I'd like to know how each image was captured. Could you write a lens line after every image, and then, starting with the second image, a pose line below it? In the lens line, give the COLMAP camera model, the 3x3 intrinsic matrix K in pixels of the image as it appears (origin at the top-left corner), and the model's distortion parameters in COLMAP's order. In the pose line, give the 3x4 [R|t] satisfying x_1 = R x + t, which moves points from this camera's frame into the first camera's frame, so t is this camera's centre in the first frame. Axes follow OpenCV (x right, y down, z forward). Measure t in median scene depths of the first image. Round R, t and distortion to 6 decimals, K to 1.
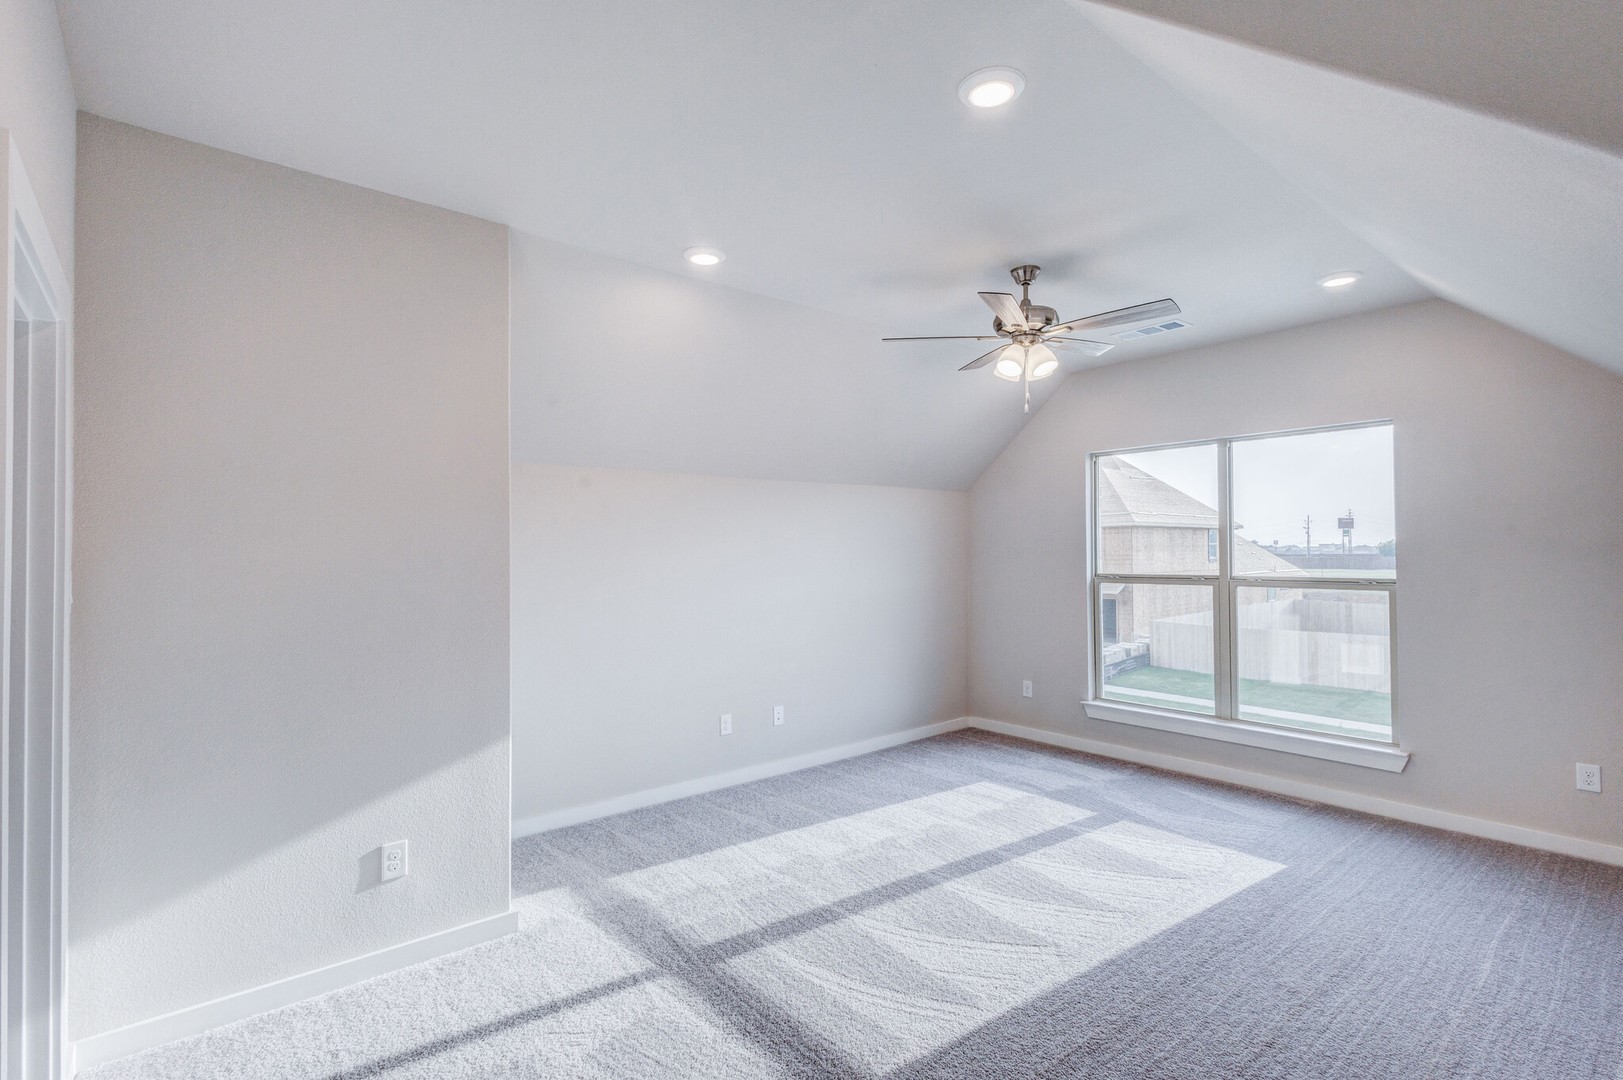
lens RADIAL K [[745.7, 0, 816.0], [0, 745.7, 540.5], [0, 0, 1]] dist [0.006347, -0.001988]
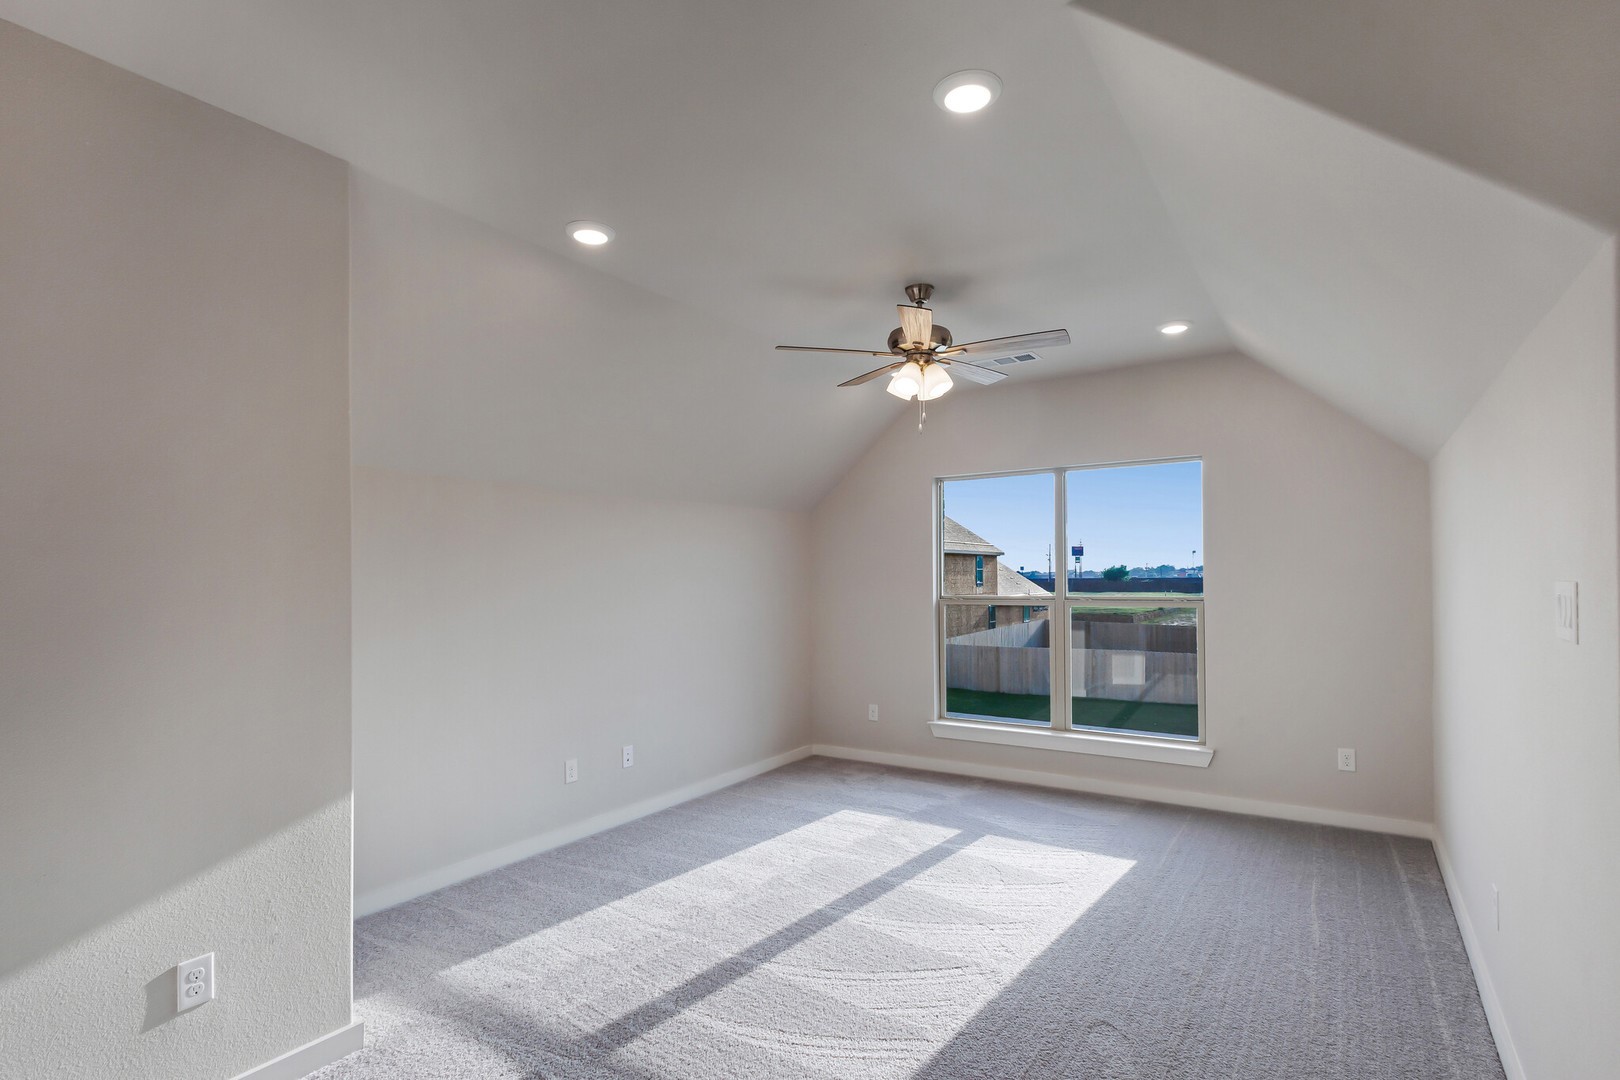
lens RADIAL K [[774.3, 0, 810.2], [0, 774.3, 568.5], [0, 0, 1]] dist [0.006653, -0.001076]
pose [[0.957219, 0.000318, 0.289363, -0.156944], [-0.000938, 0.999998, 0.002002, 0.007664], [-0.289362, -0.002188, 0.957217, 0.056932]]
